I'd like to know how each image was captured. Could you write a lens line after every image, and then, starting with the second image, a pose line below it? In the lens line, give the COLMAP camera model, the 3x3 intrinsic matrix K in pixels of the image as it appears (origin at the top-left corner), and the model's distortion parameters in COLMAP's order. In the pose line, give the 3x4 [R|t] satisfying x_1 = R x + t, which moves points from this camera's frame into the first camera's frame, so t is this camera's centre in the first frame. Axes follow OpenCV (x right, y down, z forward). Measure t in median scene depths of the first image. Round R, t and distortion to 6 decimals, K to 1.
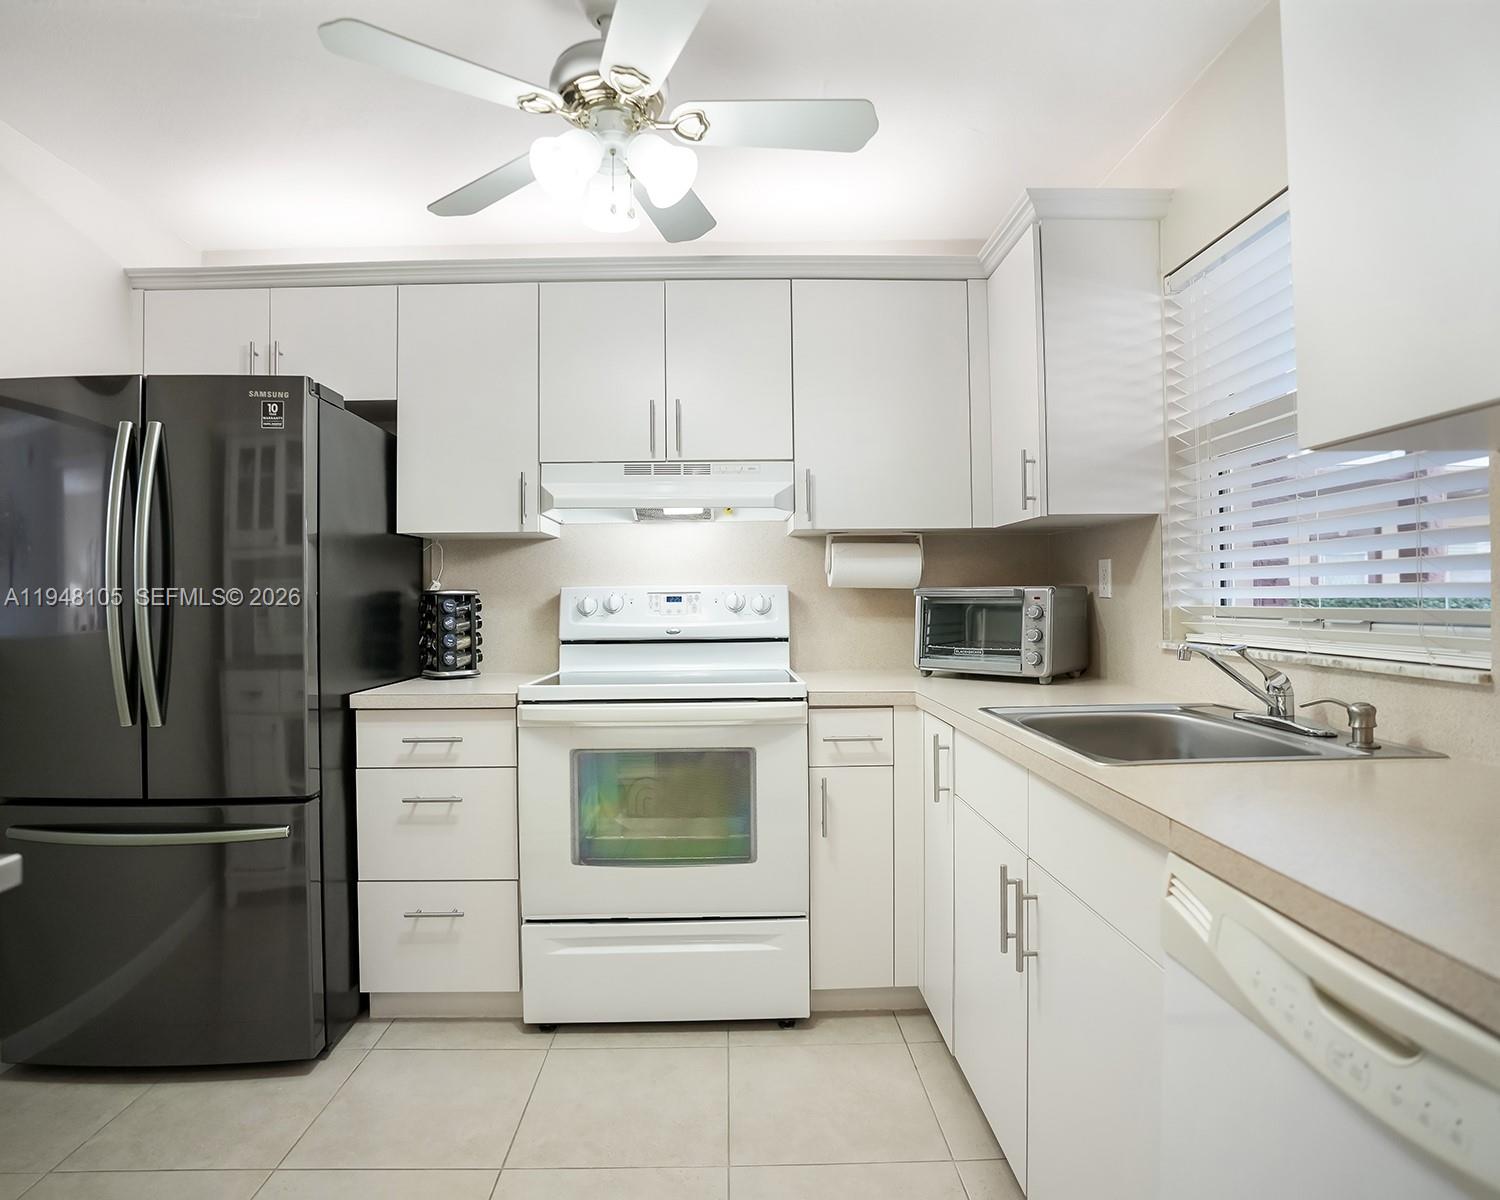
lens RADIAL K [[836.5, 0, 750.7], [0, 836.5, 597.1], [0, 0, 1]] dist [-0.068586, 0.027324]
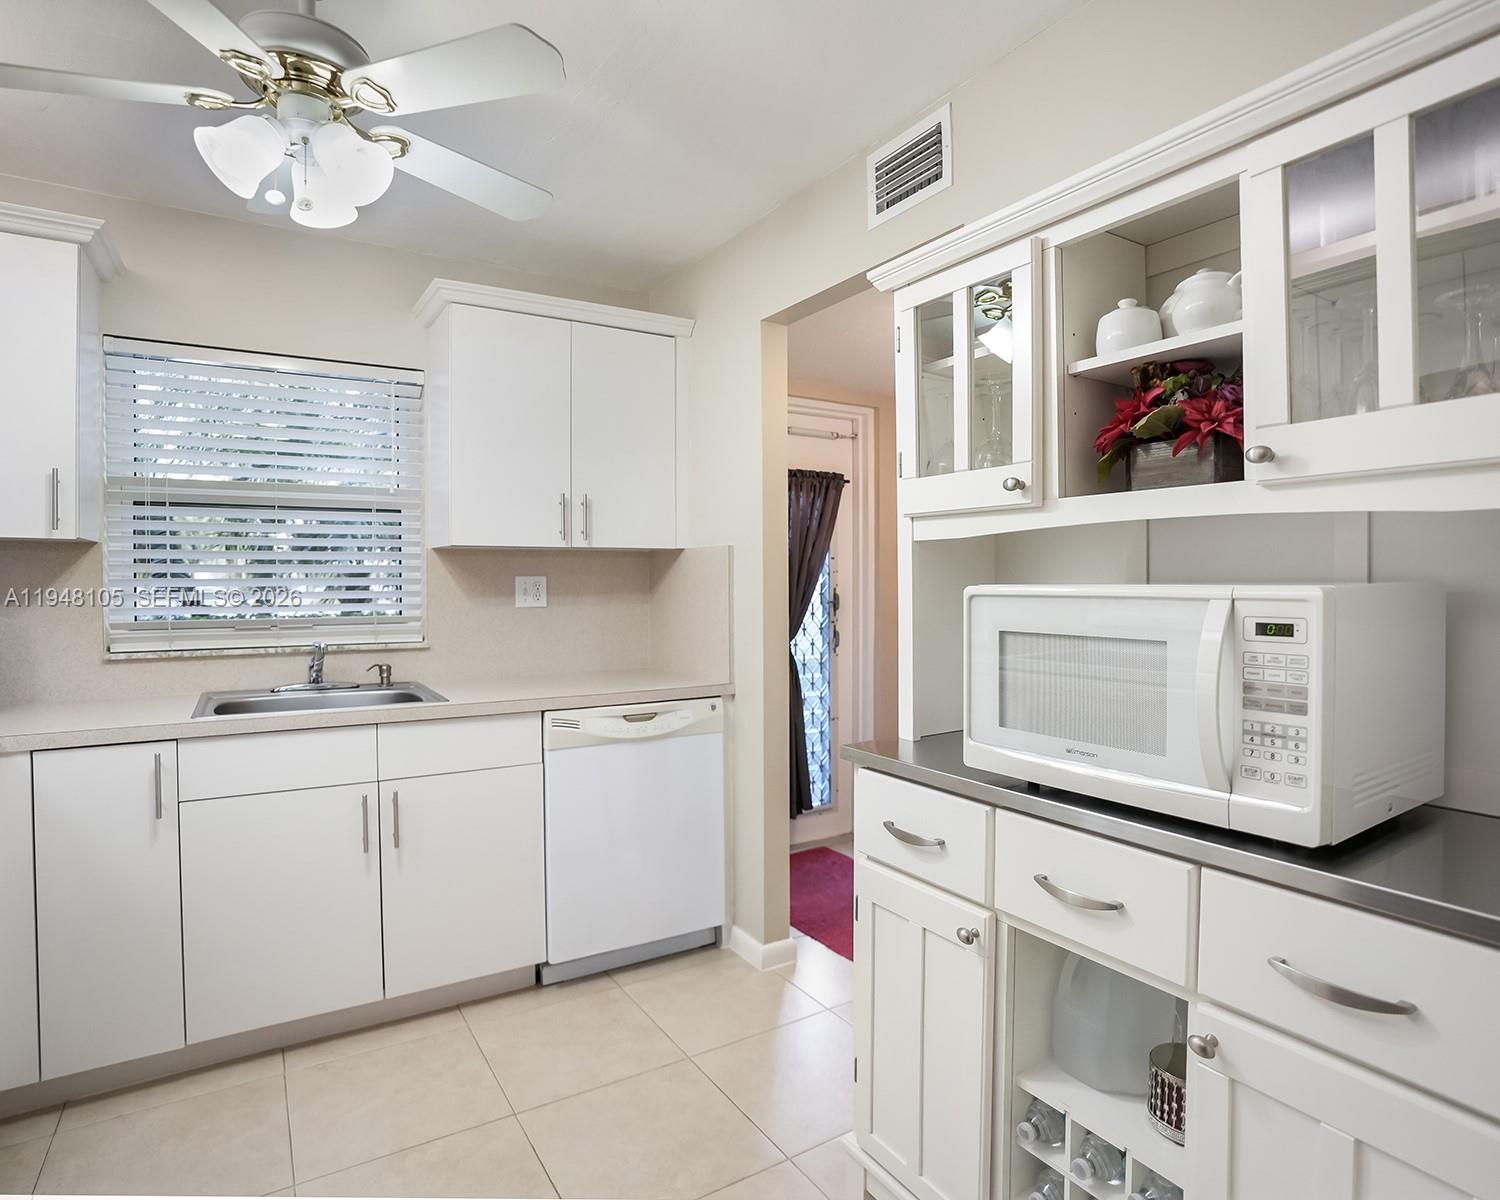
lens RADIAL K [[834.4, 0, 769.5], [0, 834.4, 594.8], [0, 0, 1]] dist [-0.082436, 0.031971]
pose [[-0.517453, -0.002881, 0.855707, -0.942303], [0.005830, 0.999959, 0.006892, -0.031293], [-0.855692, 0.008554, -0.517415, 0.793227]]
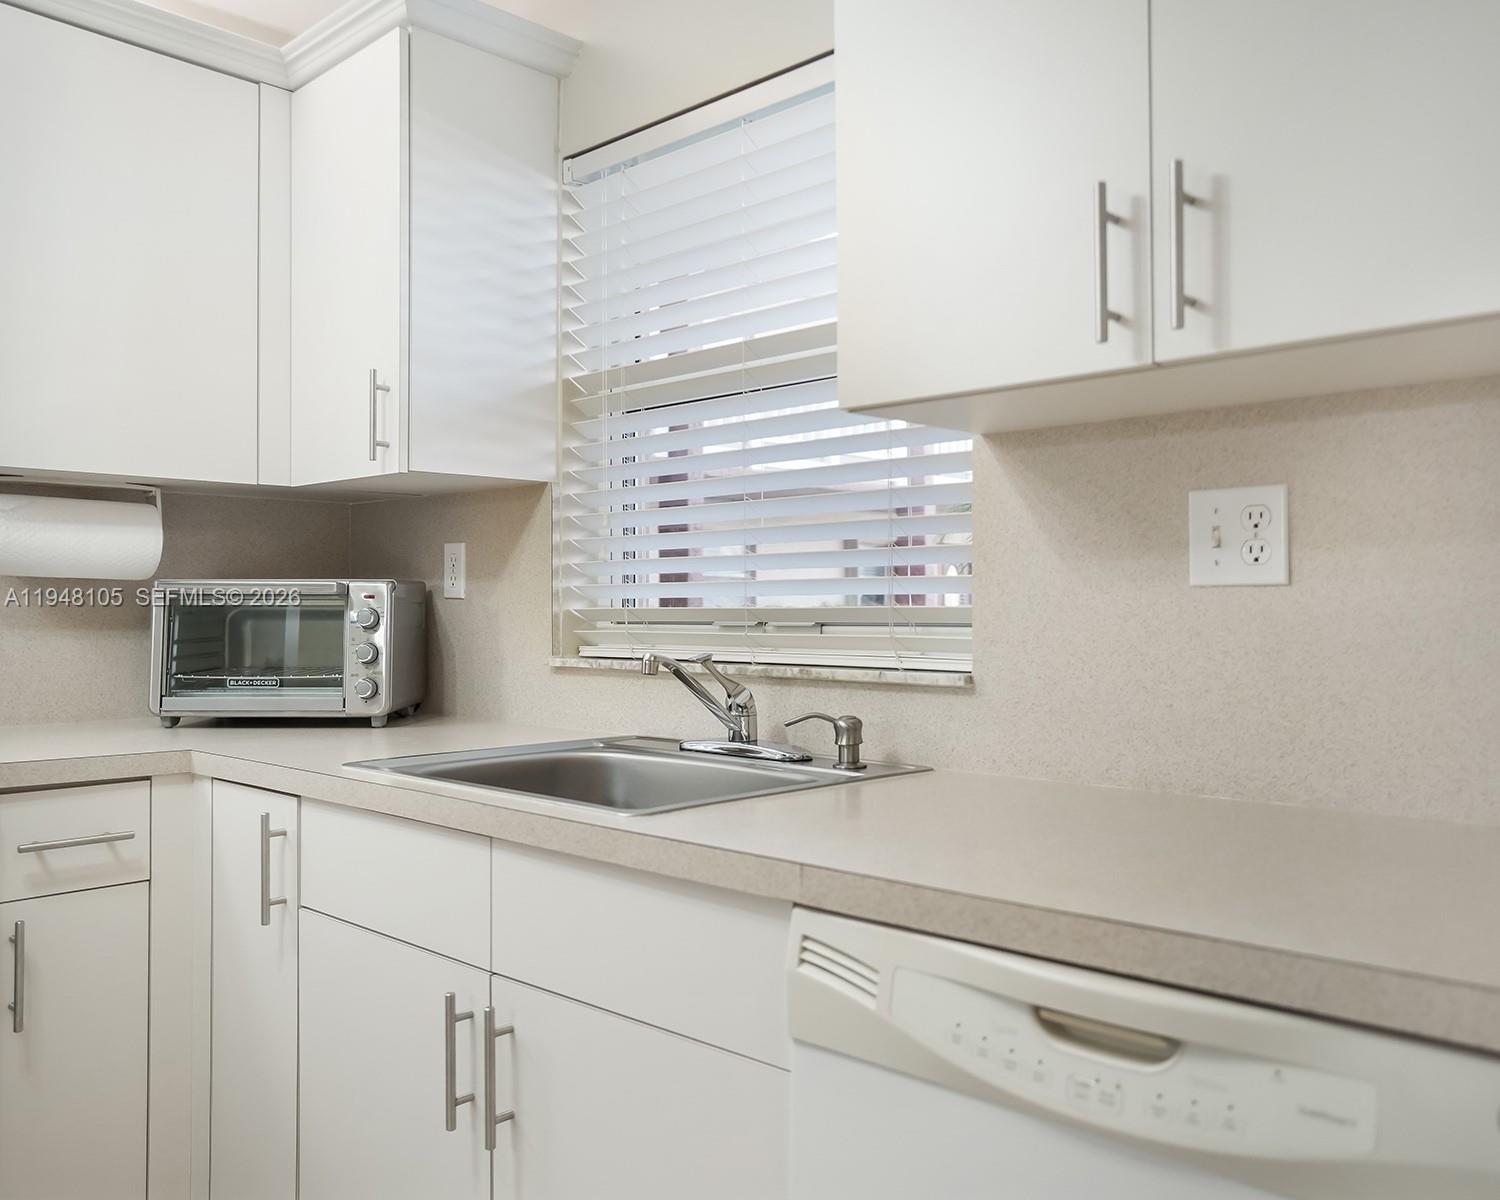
lens RADIAL K [[1256.5, 0, 750.0], [0, 1256.5, 600.0], [0, 0, 1]] dist [-0.002064, 0.006459]
pose [[0.711792, 0.012510, 0.702279, -0.160039], [-0.005083, 0.999907, -0.012661, 0.016677], [-0.702372, 0.005442, 0.711789, 0.084797]]
